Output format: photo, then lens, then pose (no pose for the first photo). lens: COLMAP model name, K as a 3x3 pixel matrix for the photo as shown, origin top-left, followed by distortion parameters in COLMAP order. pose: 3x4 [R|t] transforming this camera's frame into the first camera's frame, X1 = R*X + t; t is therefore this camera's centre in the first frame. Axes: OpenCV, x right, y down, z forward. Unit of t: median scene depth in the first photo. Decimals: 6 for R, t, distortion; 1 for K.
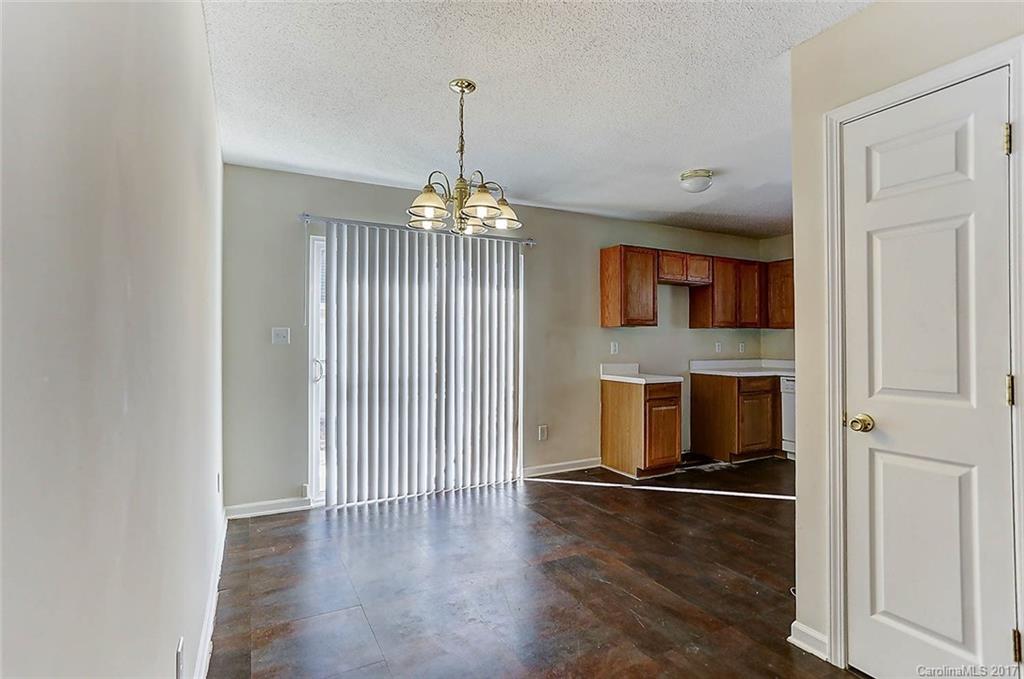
lens RADIAL K [[503.4, 0, 519.5], [0, 503.4, 338.6], [0, 0, 1]] dist [-0.001842, 0.001288]
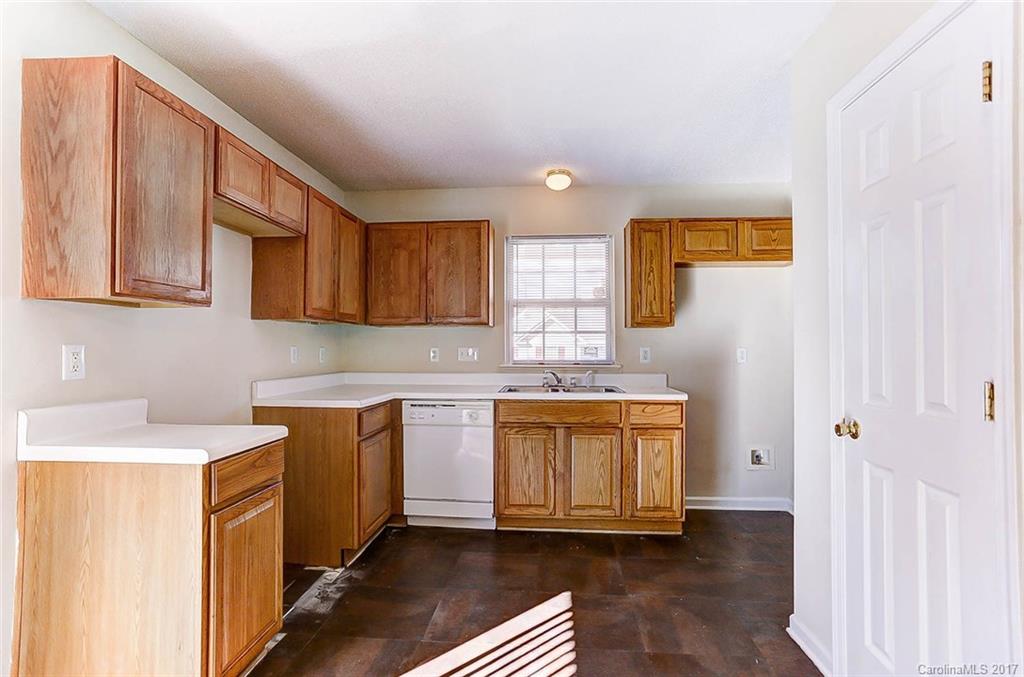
lens RADIAL K [[503.4, 0, 519.5], [0, 503.4, 337.6], [0, 0, 1]] dist [-0.001842, 0.001288]
pose [[0.532254, 0.016923, 0.846416, 0.057685], [-0.009101, 0.999857, -0.014268, 0.003996], [-0.846536, -0.000109, 0.532332, 0.551011]]
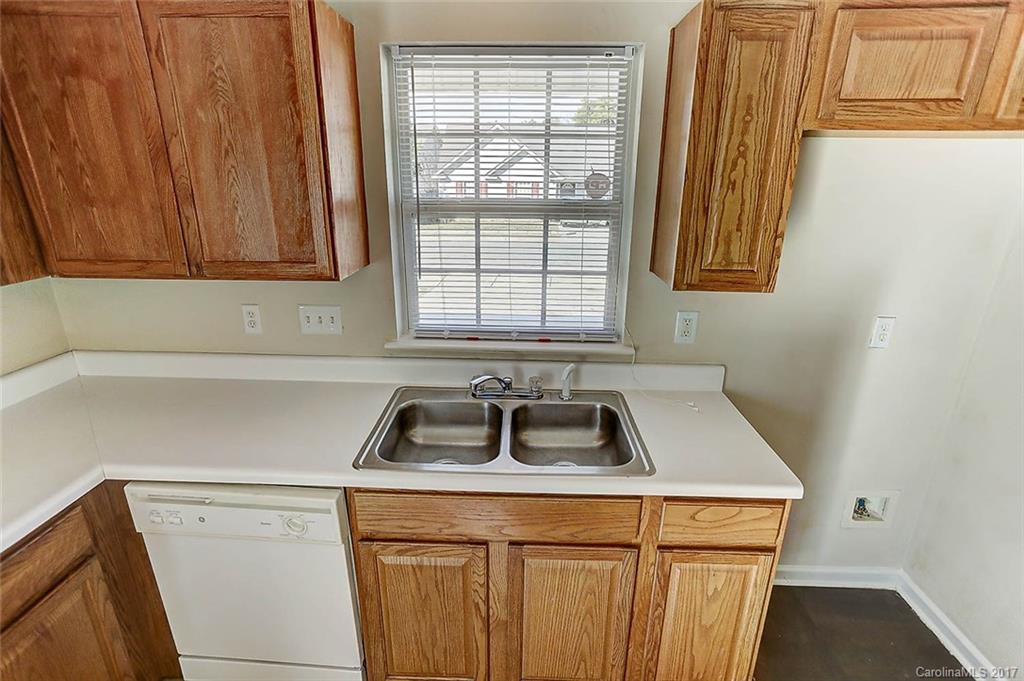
lens RADIAL K [[507.2, 0, 512.0], [0, 507.2, 340.5], [0, 0, 1]] dist [-0.030042, 0.023718]
pose [[0.499440, -0.260964, 0.826110, 0.433526], [-0.019667, 0.949893, 0.311957, -0.087125], [-0.866125, -0.172051, 0.469282, 0.730934]]
